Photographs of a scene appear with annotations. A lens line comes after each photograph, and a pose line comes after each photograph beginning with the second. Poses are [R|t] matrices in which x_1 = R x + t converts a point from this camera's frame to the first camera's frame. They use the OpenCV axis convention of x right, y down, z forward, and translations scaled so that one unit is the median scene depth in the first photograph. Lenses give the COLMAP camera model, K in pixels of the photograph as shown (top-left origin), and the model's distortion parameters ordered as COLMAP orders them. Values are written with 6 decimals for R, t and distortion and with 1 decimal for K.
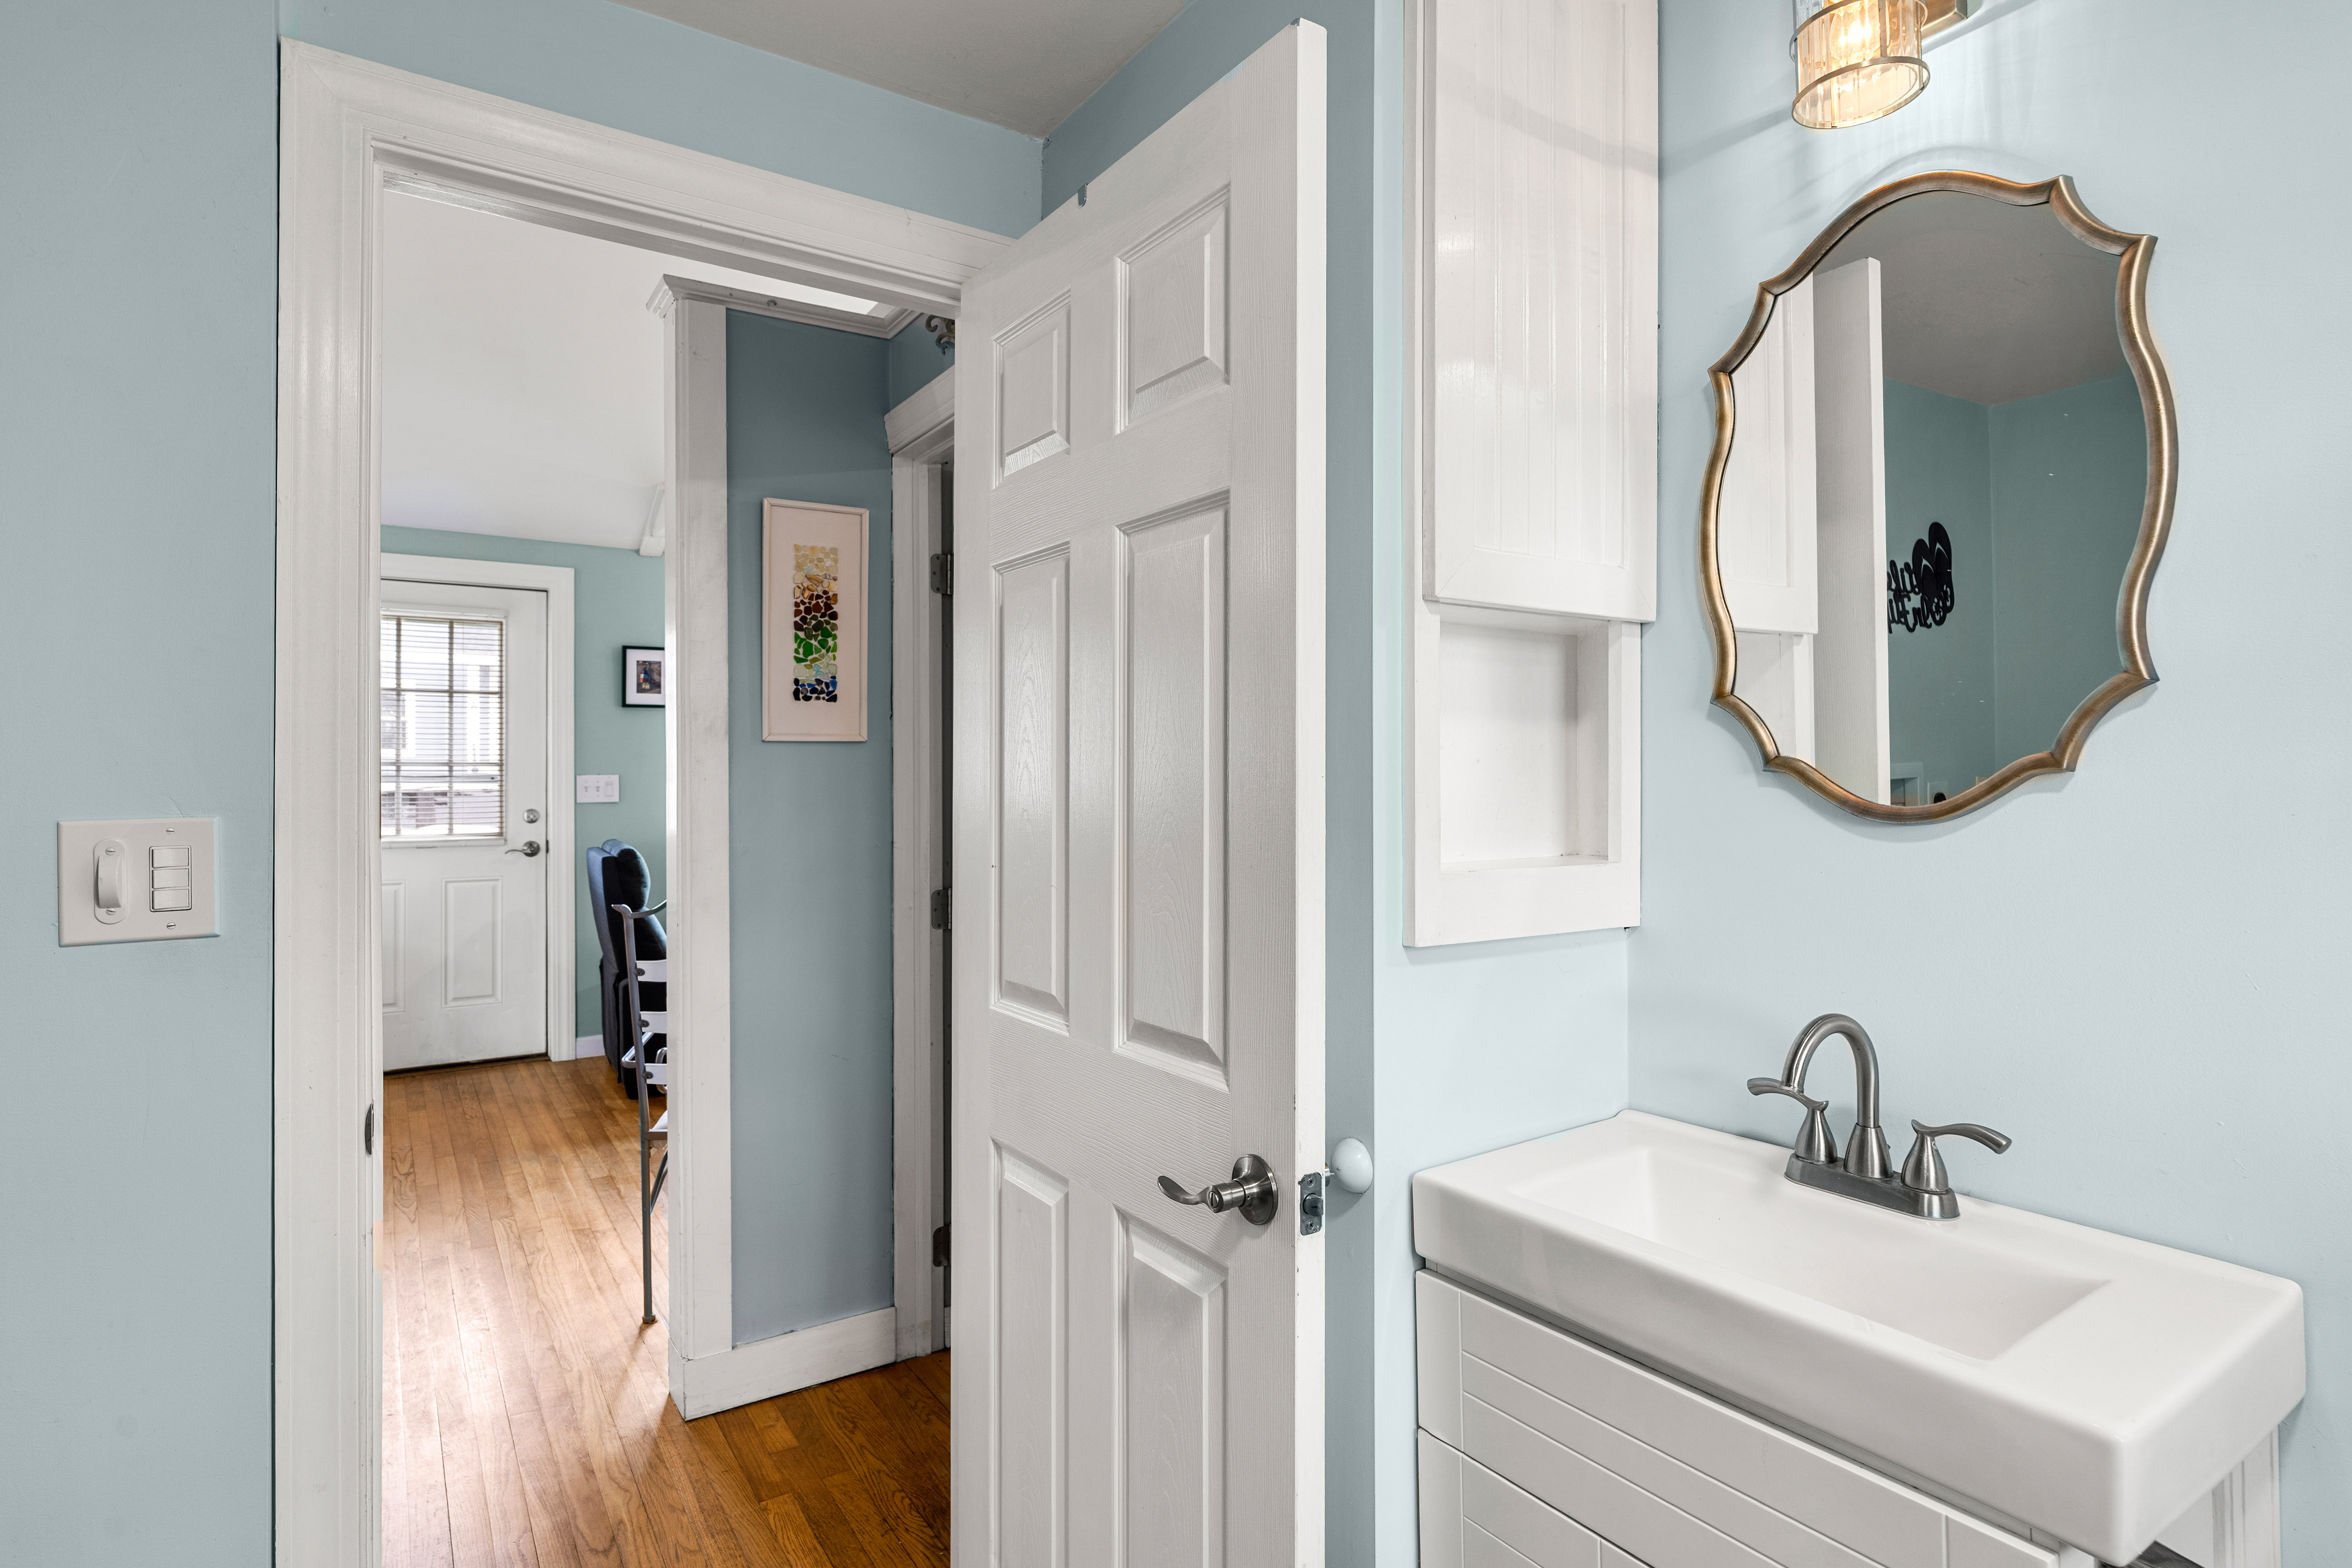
lens RADIAL K [[1227.8, 0, 1173.4], [0, 1227.8, 765.5], [0, 0, 1]] dist [-0.000259, 0.000050]
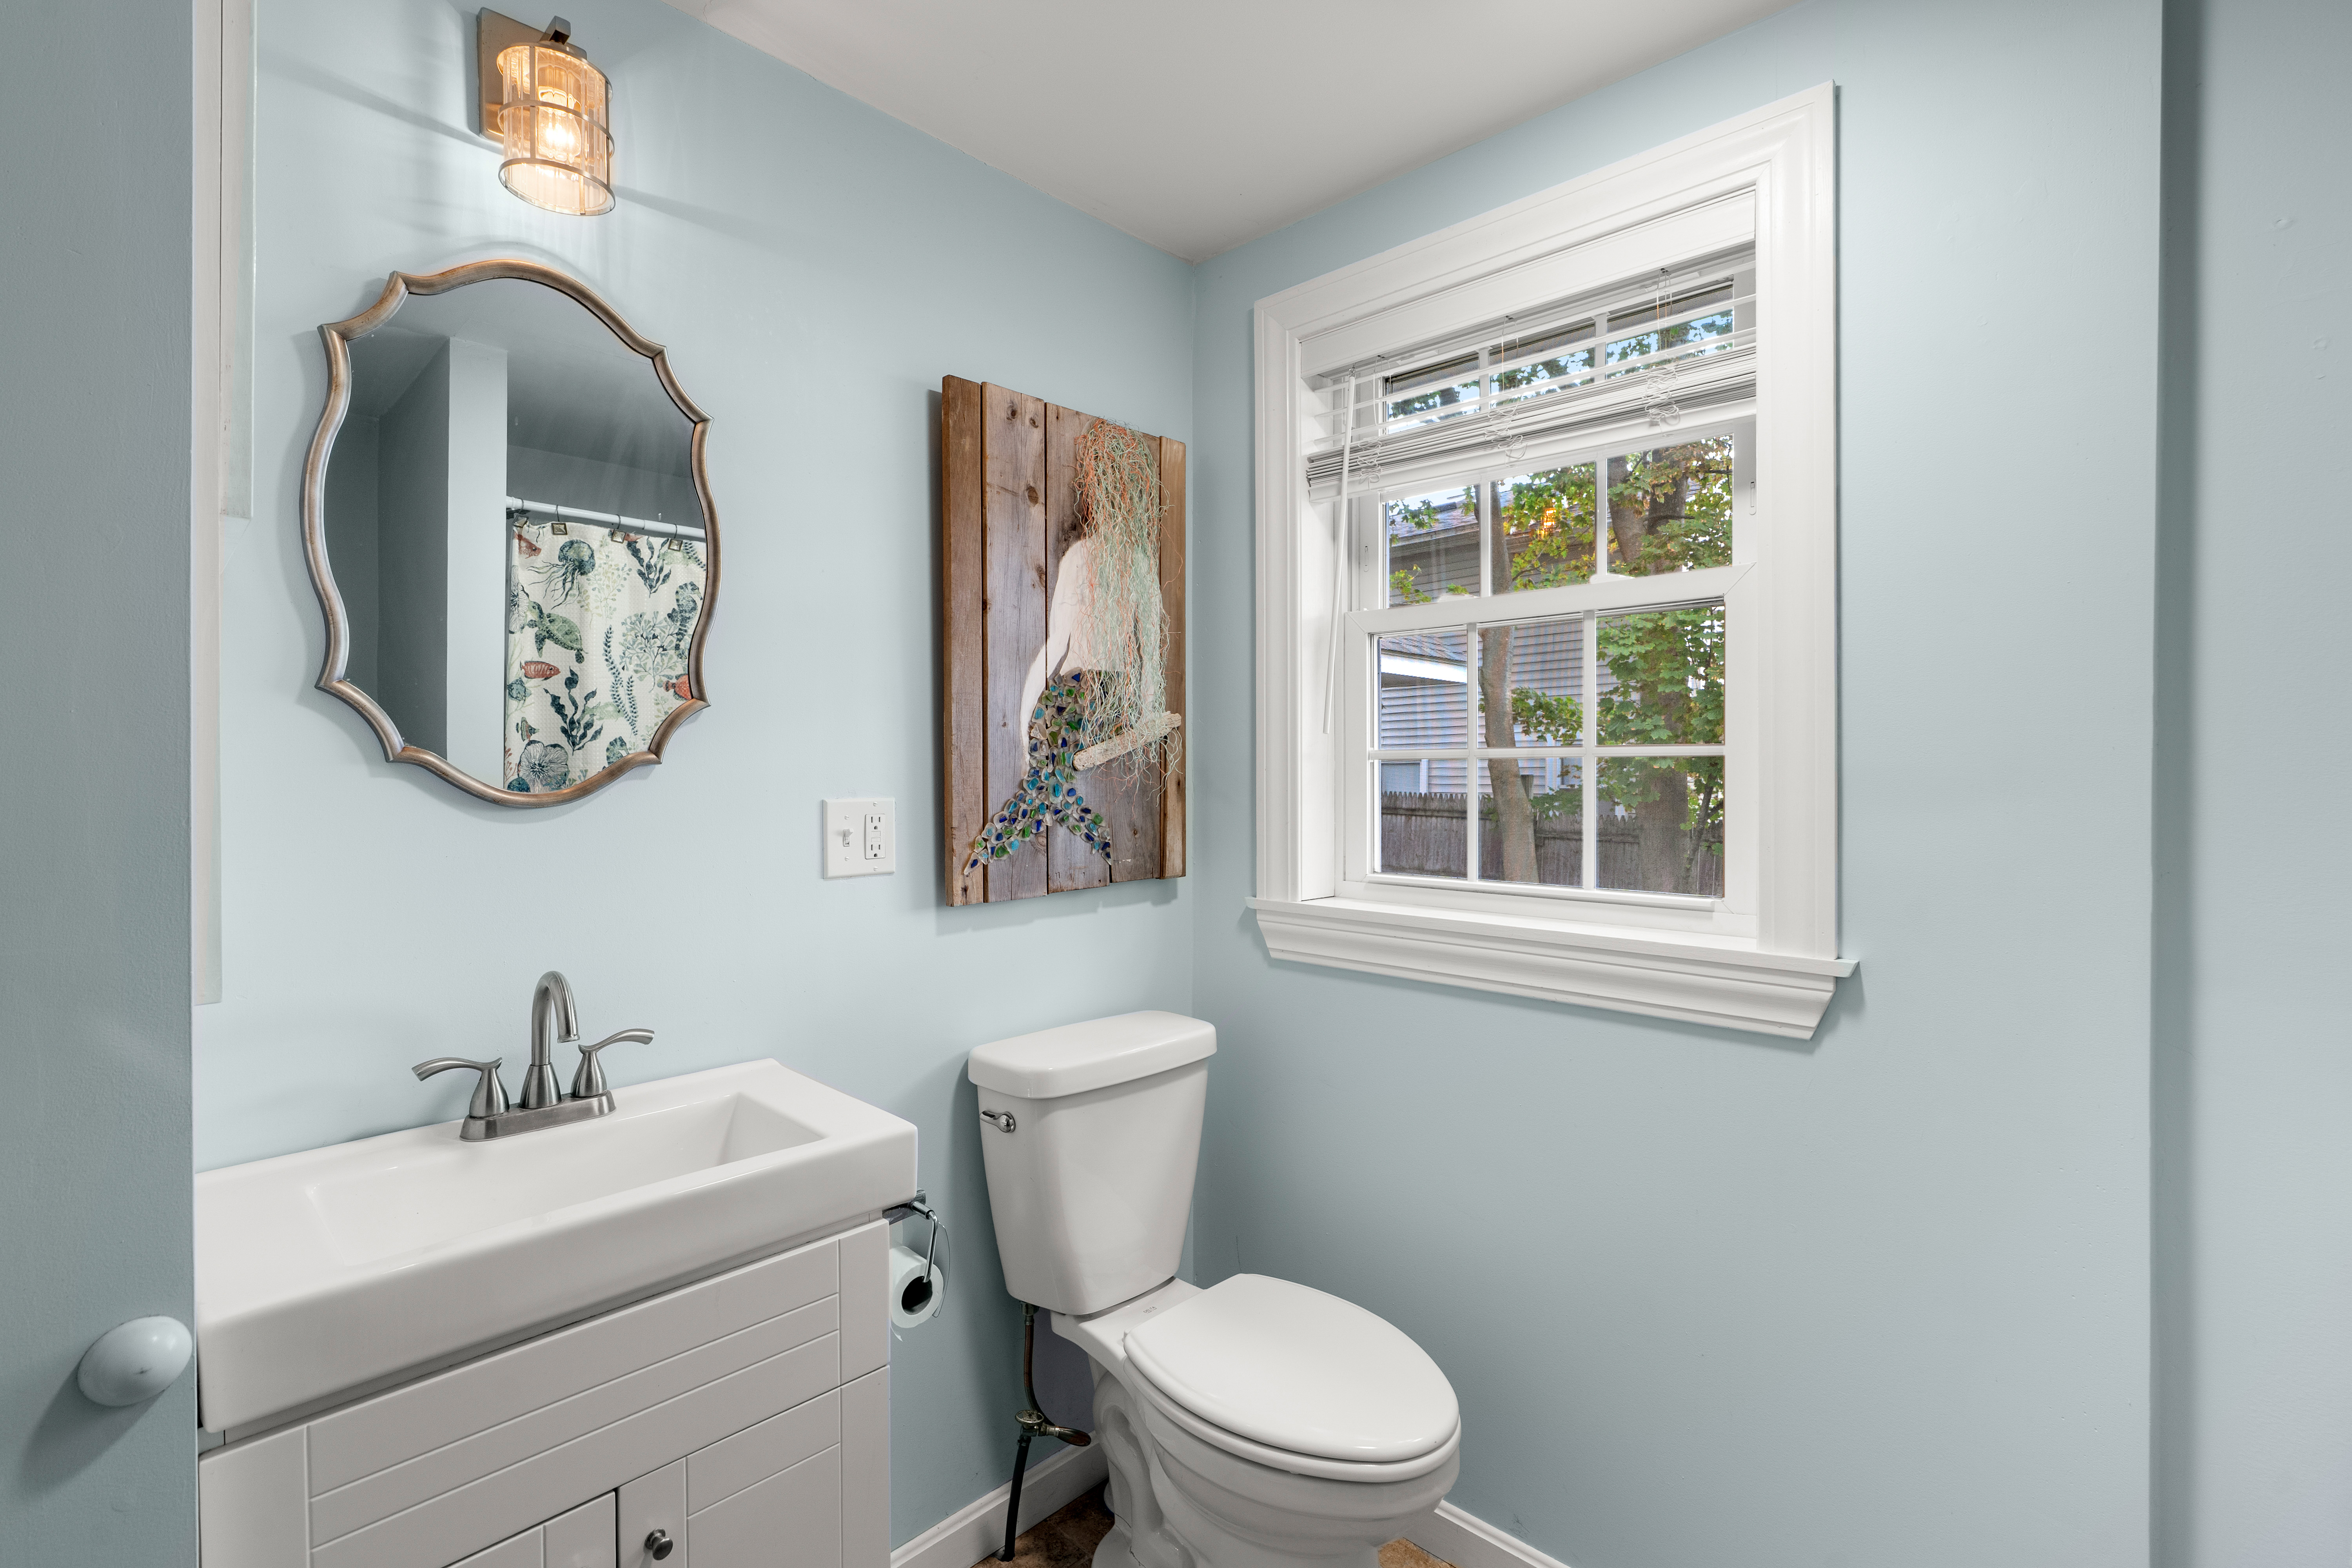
lens RADIAL K [[1067.4, 0, 1172.7], [0, 1067.4, 779.0], [0, 0, 1]] dist [-0.005871, 0.000321]
pose [[-0.233932, -0.003719, 0.972246, -0.530764], [-0.008815, 0.999960, 0.001704, 0.012447], [-0.972213, -0.008172, -0.233956, 0.610991]]
